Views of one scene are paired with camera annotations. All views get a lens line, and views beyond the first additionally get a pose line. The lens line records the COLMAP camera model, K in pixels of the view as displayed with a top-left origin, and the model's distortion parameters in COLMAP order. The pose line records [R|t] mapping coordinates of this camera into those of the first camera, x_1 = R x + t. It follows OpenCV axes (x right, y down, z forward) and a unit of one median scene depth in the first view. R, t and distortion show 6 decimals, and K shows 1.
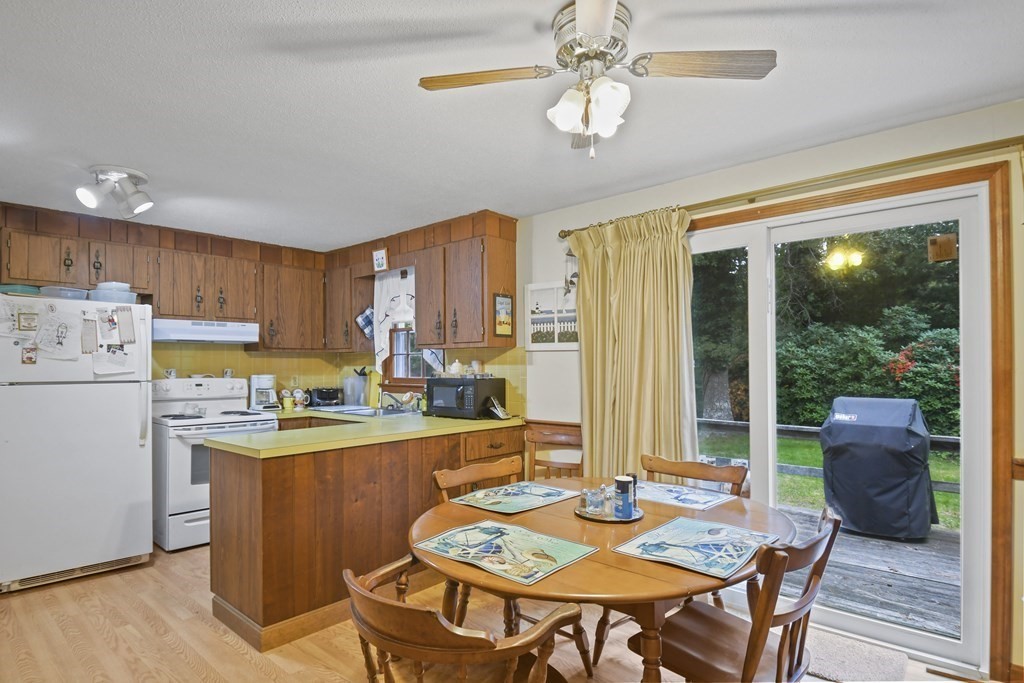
lens RADIAL K [[557.3, 0, 510.9], [0, 557.3, 356.6], [0, 0, 1]] dist [0.026097, -0.038869]
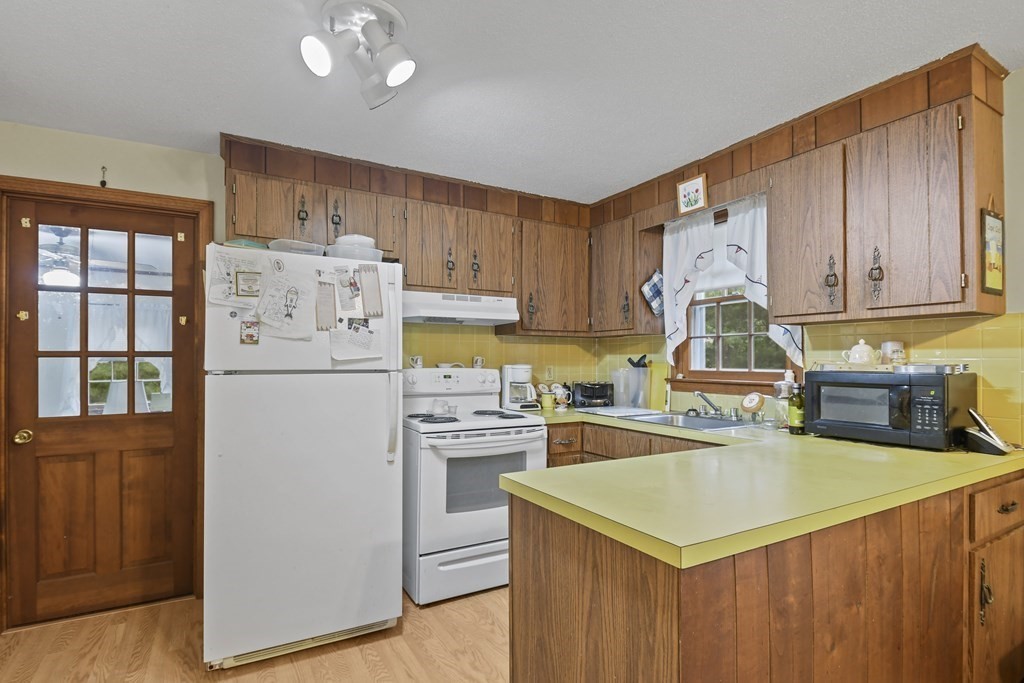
lens RADIAL K [[499.1, 0, 506.0], [0, 499.1, 351.8], [0, 0, 1]] dist [0.047802, -0.050418]
pose [[0.949344, -0.001698, -0.314234, -0.261943], [0.001143, 0.999997, -0.001951, 0.017272], [0.314237, 0.001494, 0.949344, 0.361780]]
